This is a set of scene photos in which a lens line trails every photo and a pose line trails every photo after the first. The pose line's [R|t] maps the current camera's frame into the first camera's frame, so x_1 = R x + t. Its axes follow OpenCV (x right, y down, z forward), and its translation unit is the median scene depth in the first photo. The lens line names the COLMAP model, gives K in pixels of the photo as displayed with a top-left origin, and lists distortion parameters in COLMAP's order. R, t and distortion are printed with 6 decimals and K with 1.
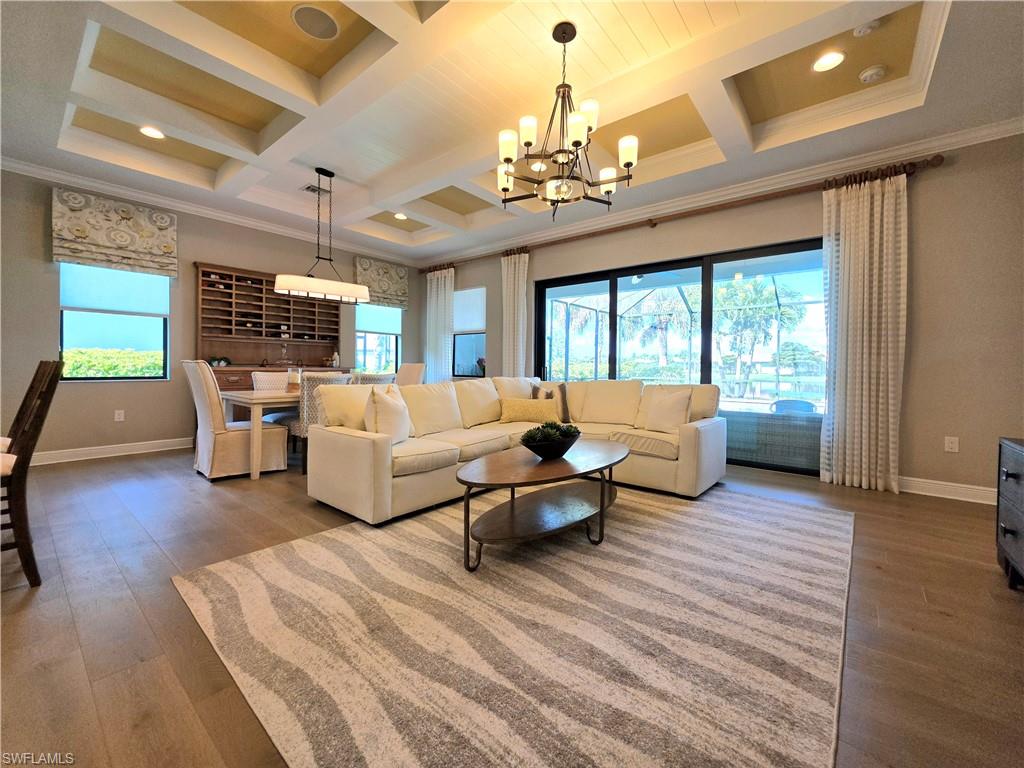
lens RADIAL K [[411.7, 0, 517.5], [0, 411.7, 371.1], [0, 0, 1]] dist [0.001402, -0.000016]
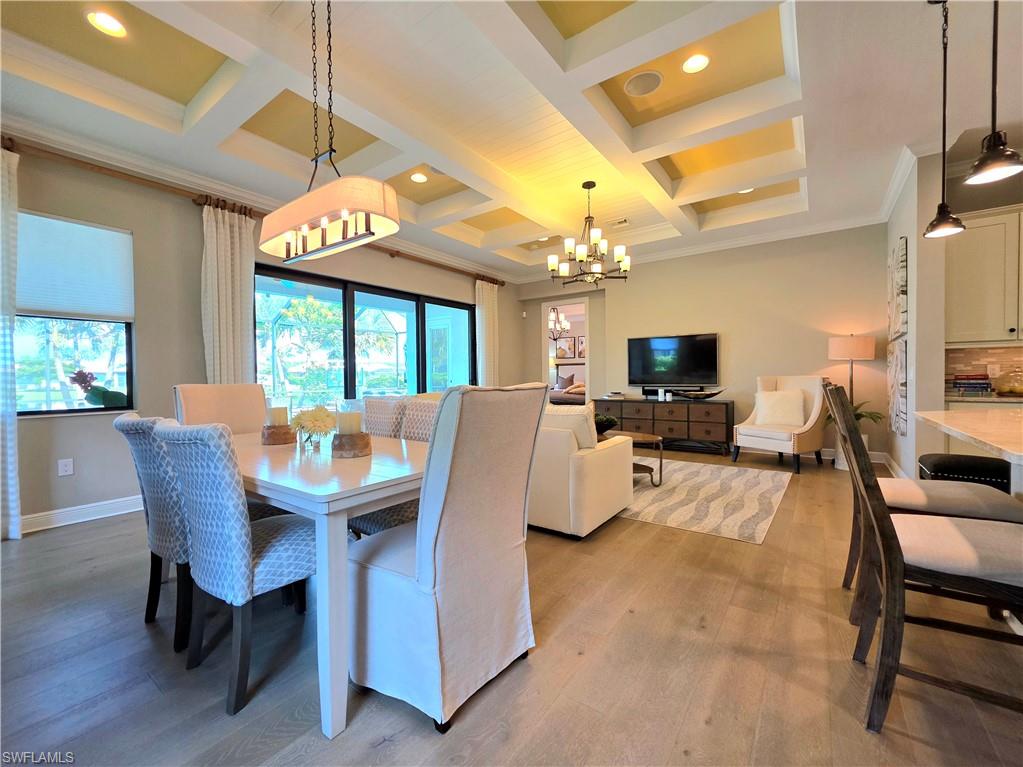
lens RADIAL K [[461.8, 0, 495.4], [0, 461.8, 380.7], [0, 0, 1]] dist [0.019576, 0.000008]
pose [[-0.075297, -0.014873, 0.997050, -1.013769], [0.020848, 0.999647, 0.016487, -0.026968], [-0.996943, 0.022028, -0.074960, 0.877350]]
